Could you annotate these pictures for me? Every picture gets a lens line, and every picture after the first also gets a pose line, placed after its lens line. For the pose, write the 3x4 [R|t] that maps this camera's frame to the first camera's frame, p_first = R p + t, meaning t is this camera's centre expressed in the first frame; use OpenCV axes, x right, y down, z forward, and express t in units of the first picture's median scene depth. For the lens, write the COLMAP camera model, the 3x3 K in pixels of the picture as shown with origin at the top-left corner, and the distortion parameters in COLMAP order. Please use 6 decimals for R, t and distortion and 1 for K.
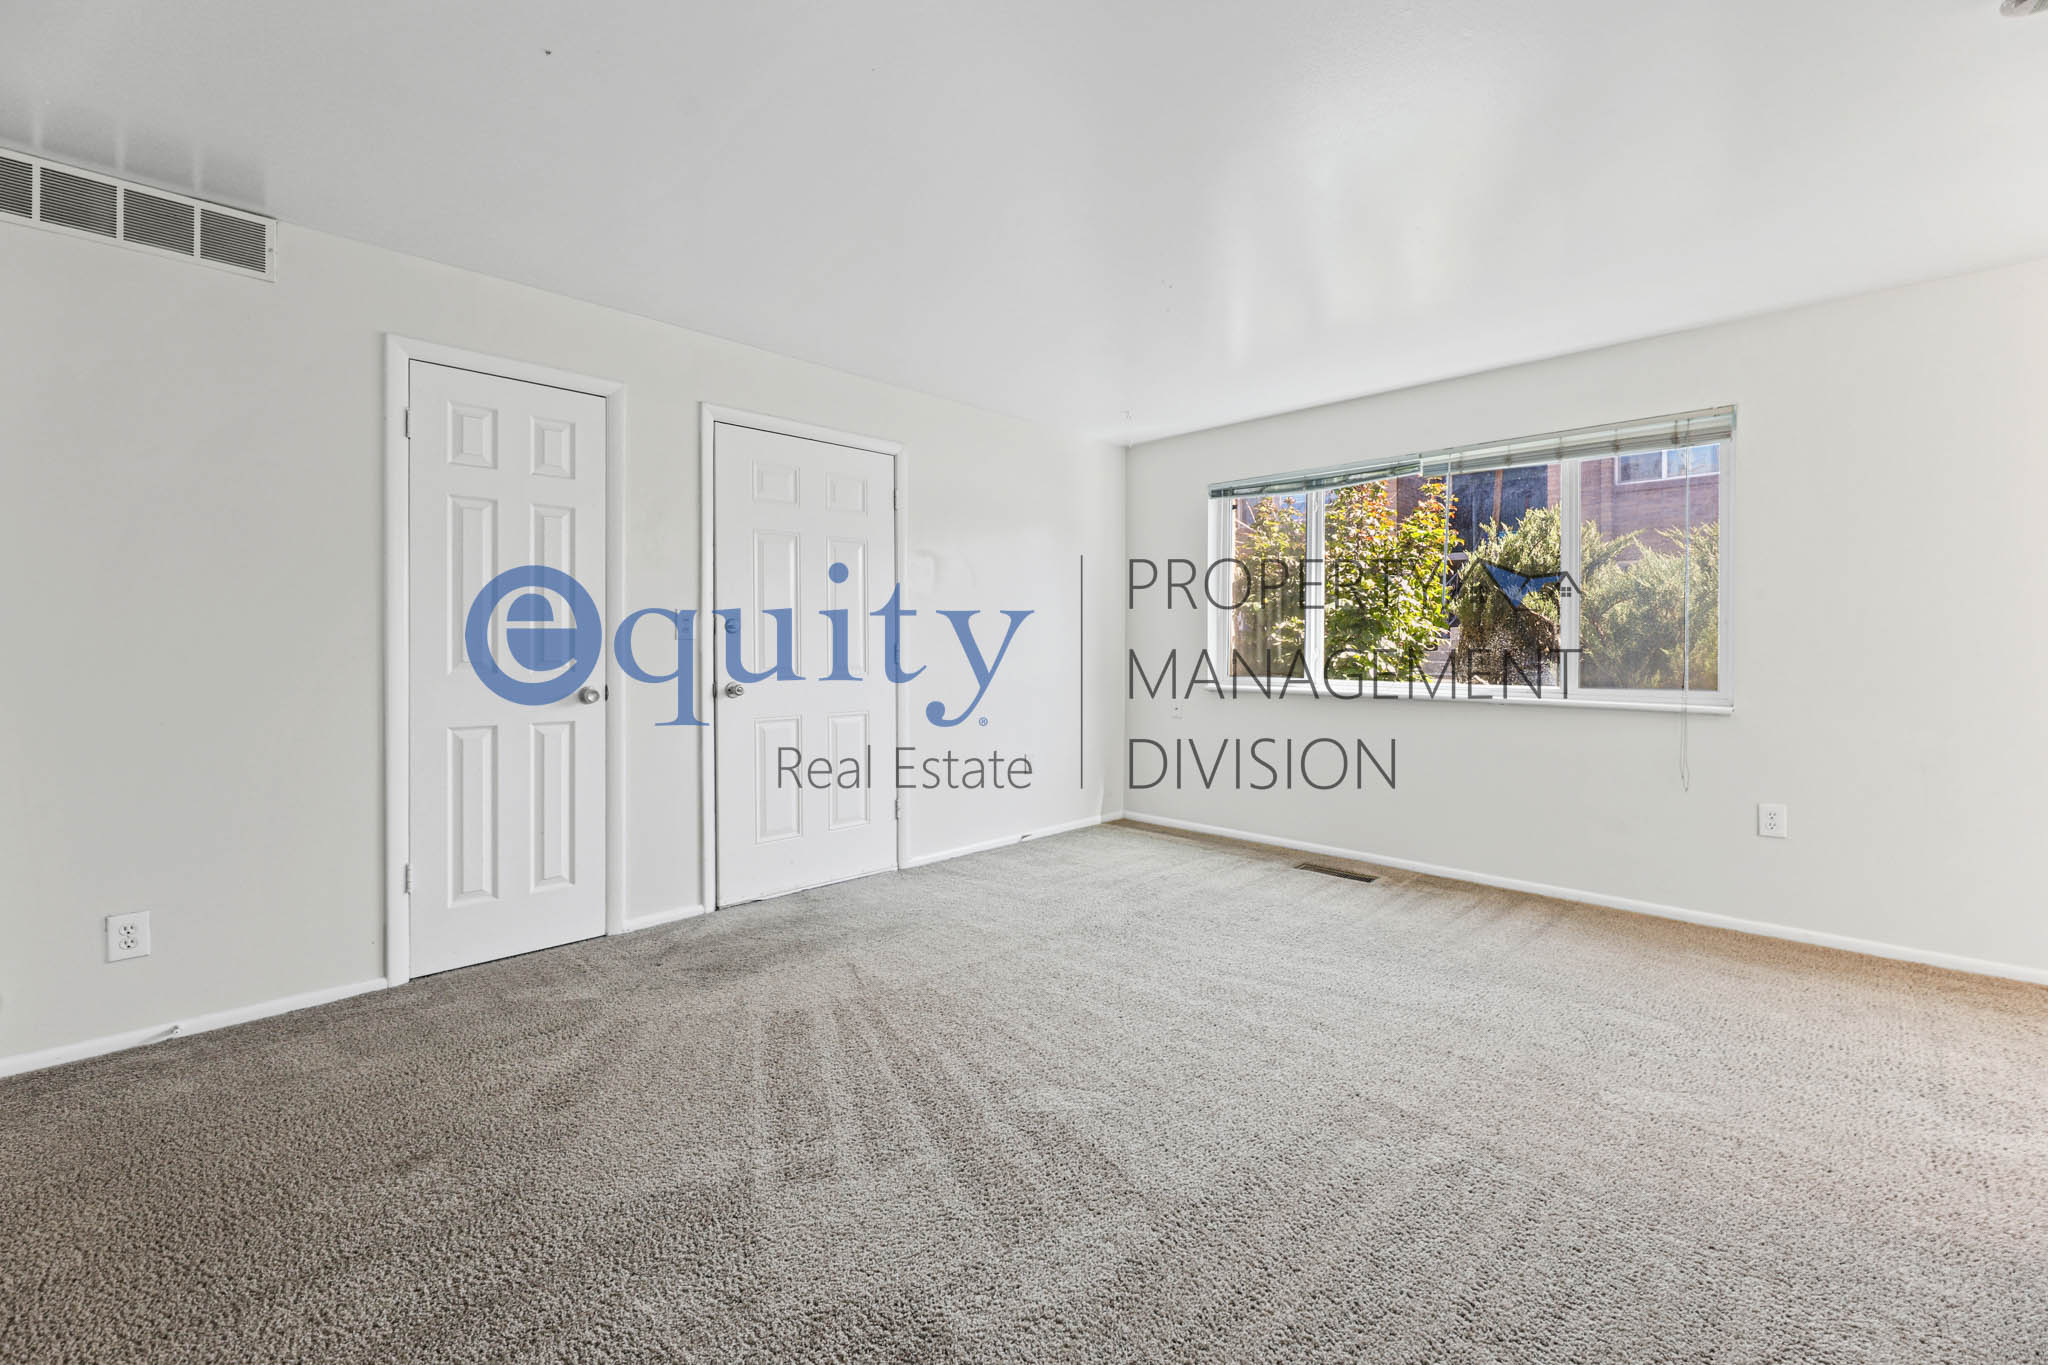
lens RADIAL K [[849.3, 0, 1050.5], [0, 849.3, 666.5], [0, 0, 1]] dist [0.001305, 0.000120]
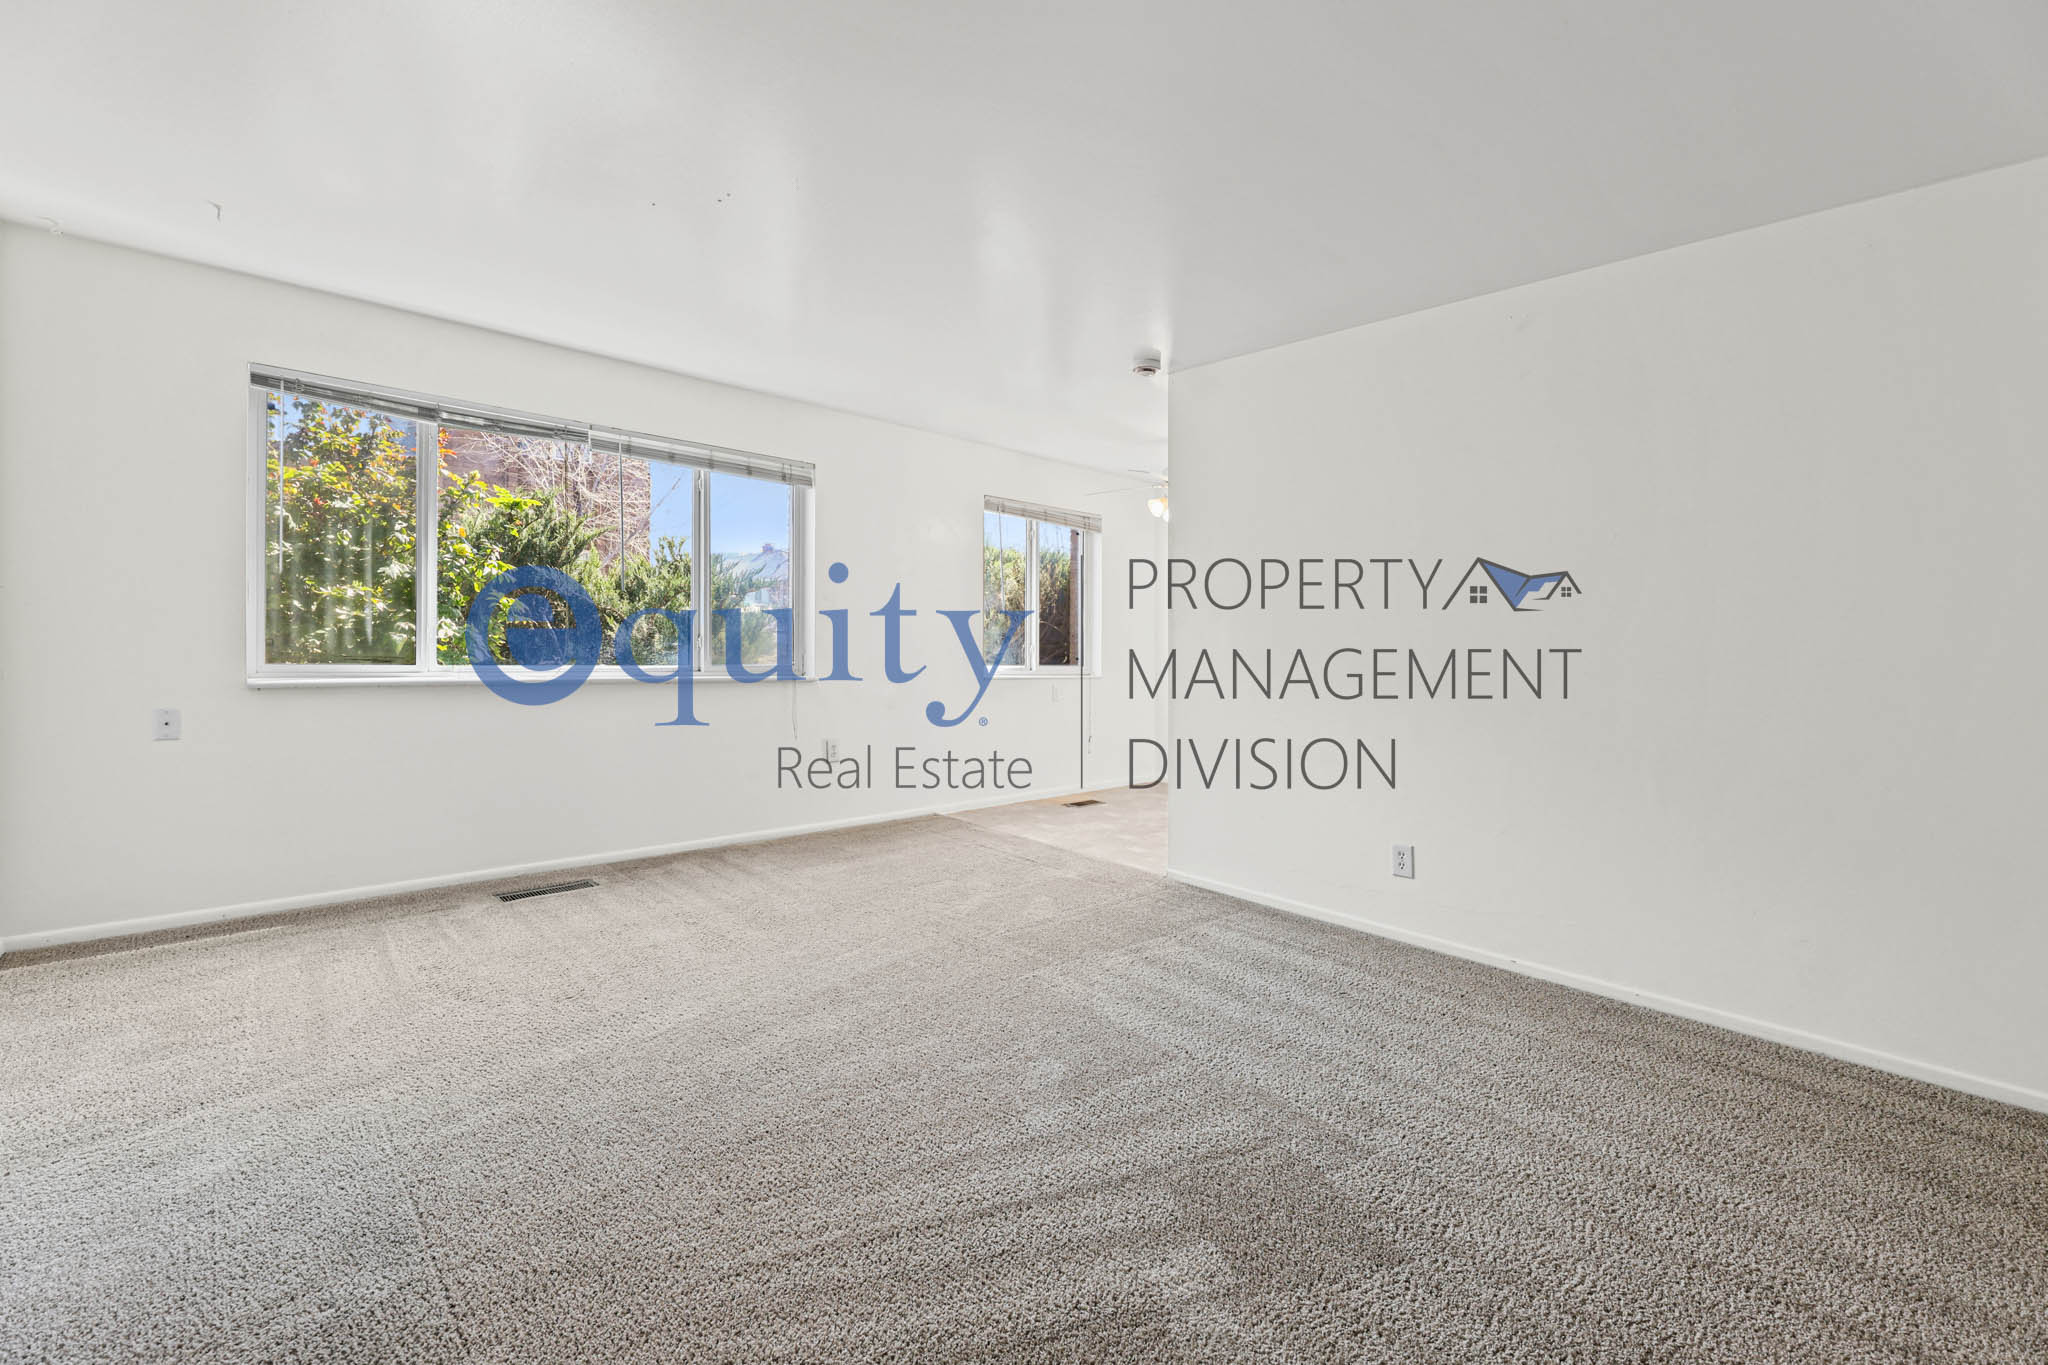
lens RADIAL K [[849.3, 0, 1050.5], [0, 849.3, 666.5], [0, 0, 1]] dist [0.001305, 0.000120]
pose [[0.044144, -0.026425, 0.998676, -0.504533], [-0.002134, 0.999645, 0.026545, -0.008587], [-0.999023, -0.003303, 0.044072, 0.458204]]
